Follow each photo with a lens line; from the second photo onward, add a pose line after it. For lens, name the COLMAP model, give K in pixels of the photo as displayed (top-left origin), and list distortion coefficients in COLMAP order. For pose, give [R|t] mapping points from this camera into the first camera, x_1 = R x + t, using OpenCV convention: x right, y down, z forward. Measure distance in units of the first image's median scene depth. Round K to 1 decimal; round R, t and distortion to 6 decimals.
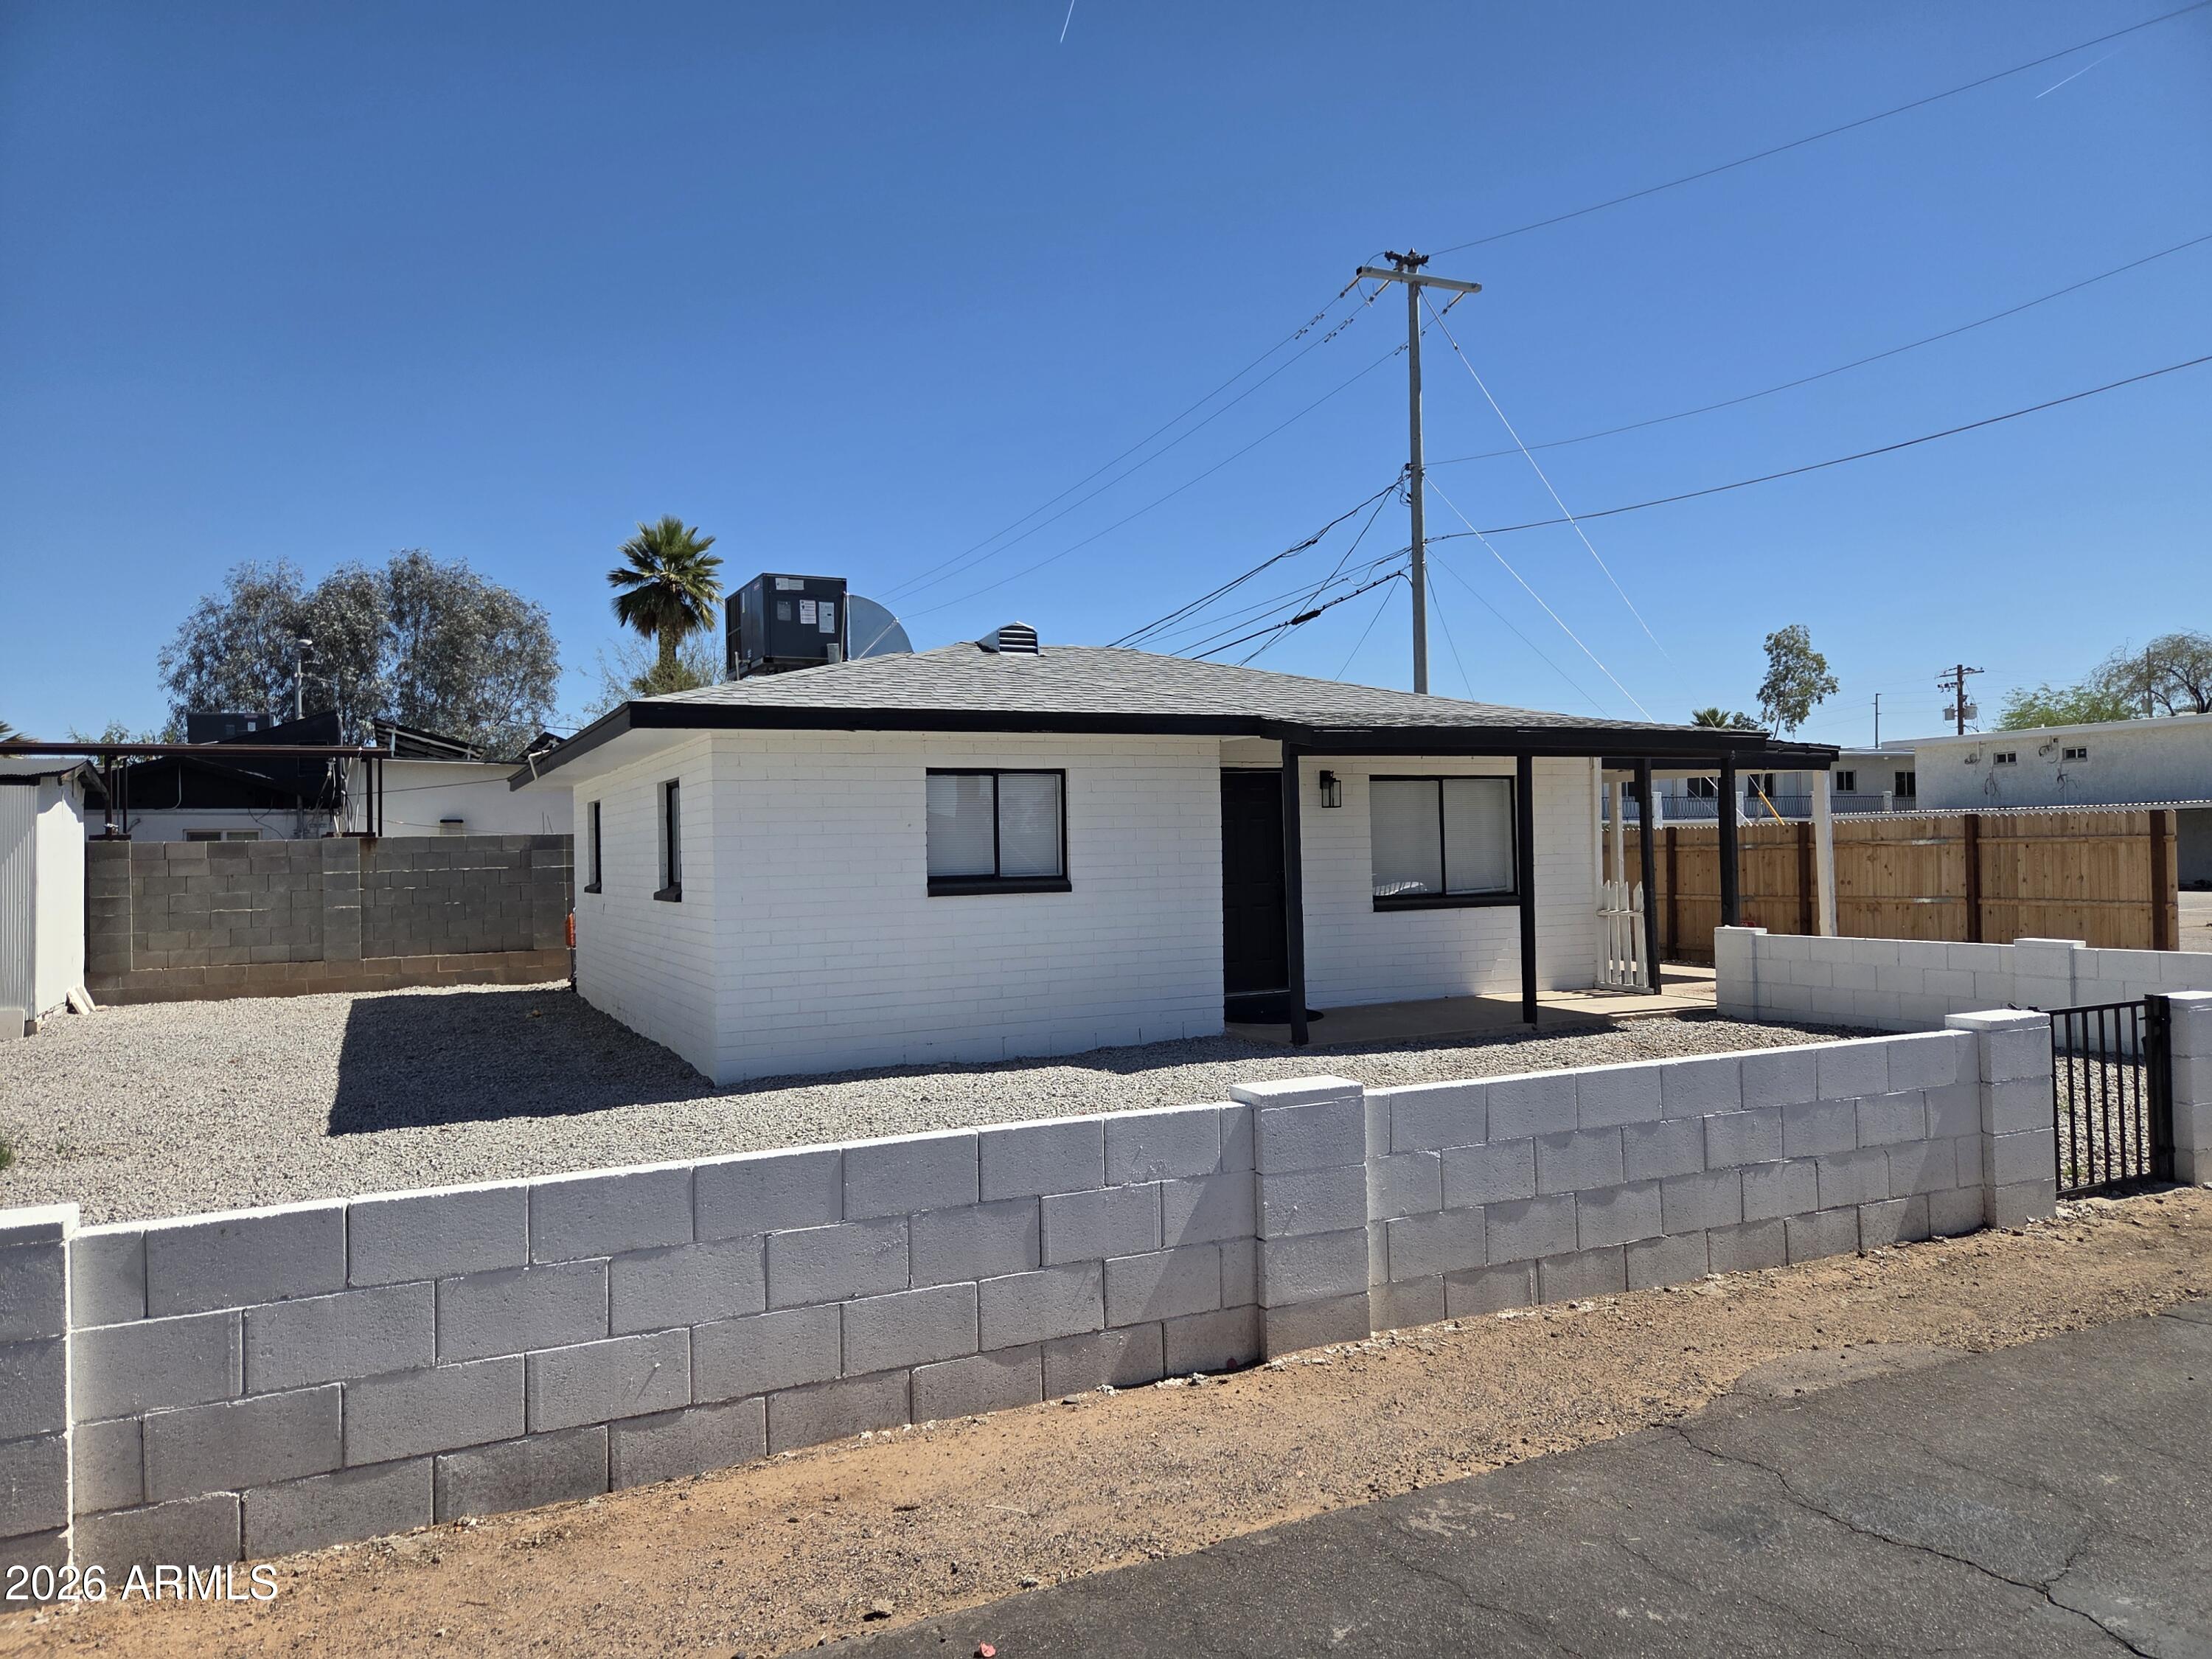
lens RADIAL K [[1494.8, 0, 1104.9], [0, 1494.8, 834.3], [0, 0, 1]] dist [0.041368, -0.005664]
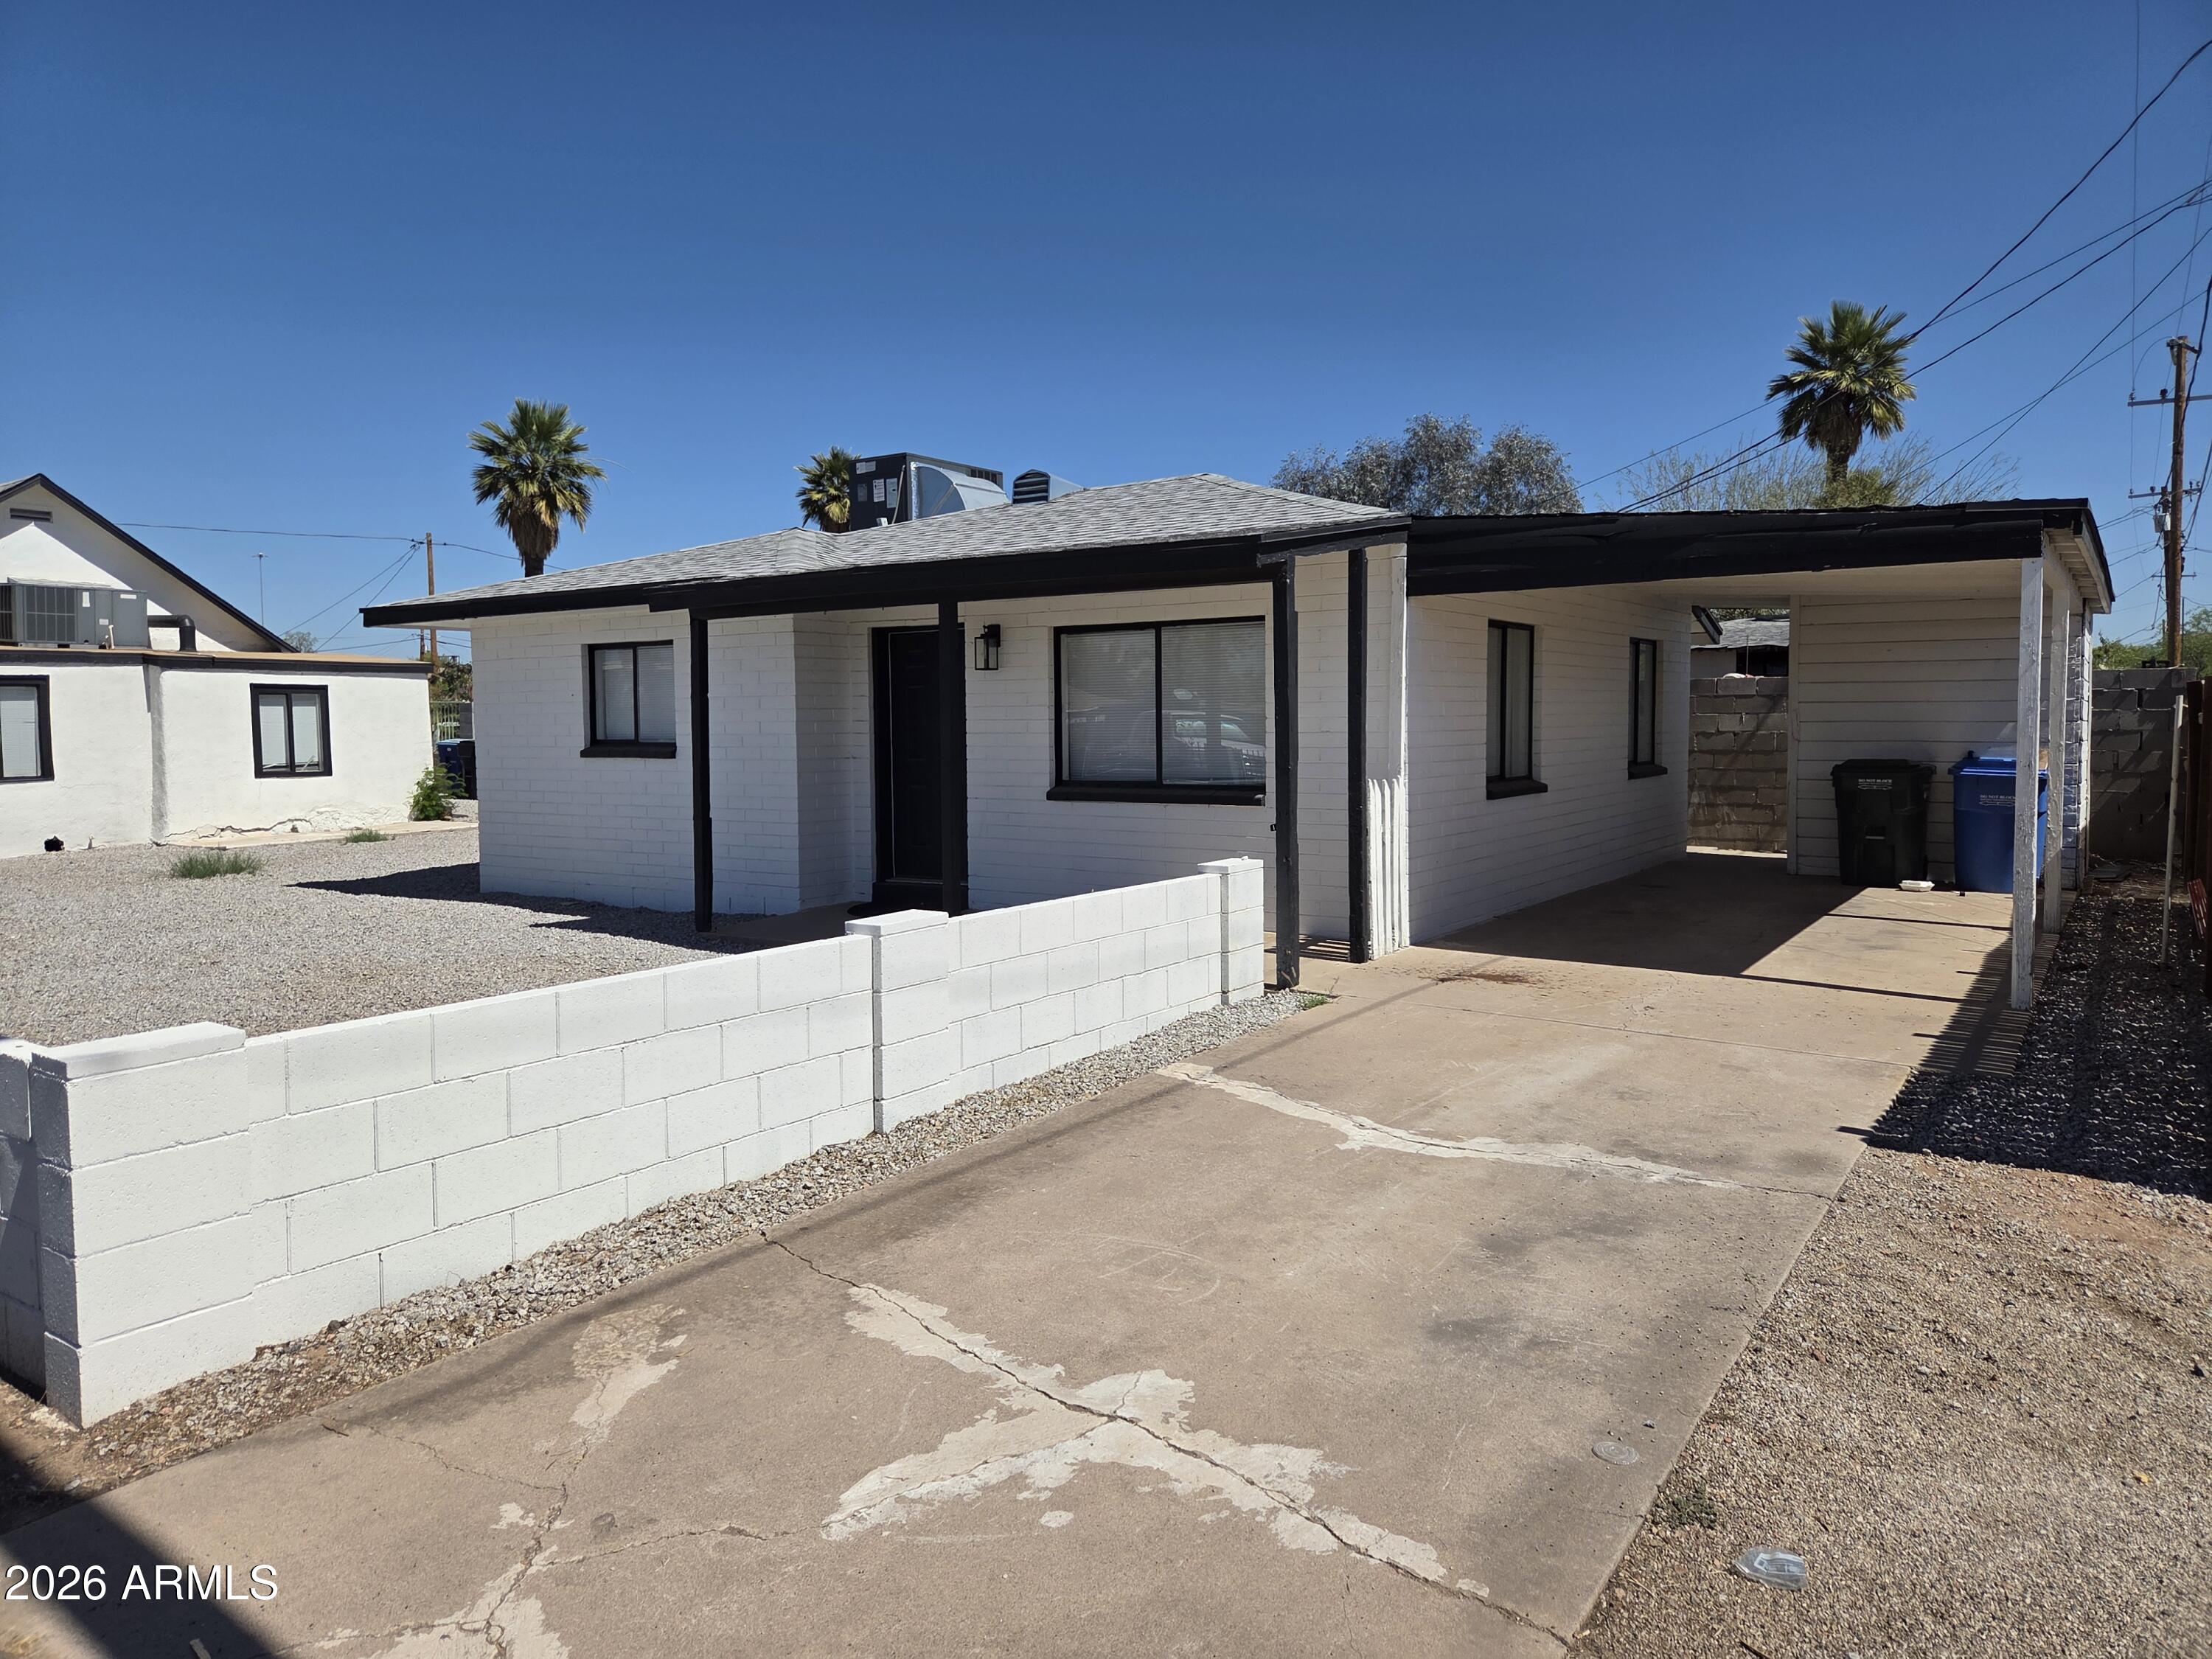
lens RADIAL K [[1494.8, 0, 1104.6], [0, 1494.8, 820.1], [0, 0, 1]] dist [0.041368, -0.005664]
pose [[0.497620, 0.075552, -0.864099, 0.838434], [0.012100, 0.995498, 0.094009, -0.011321], [0.867311, -0.057236, 0.494465, 0.595412]]
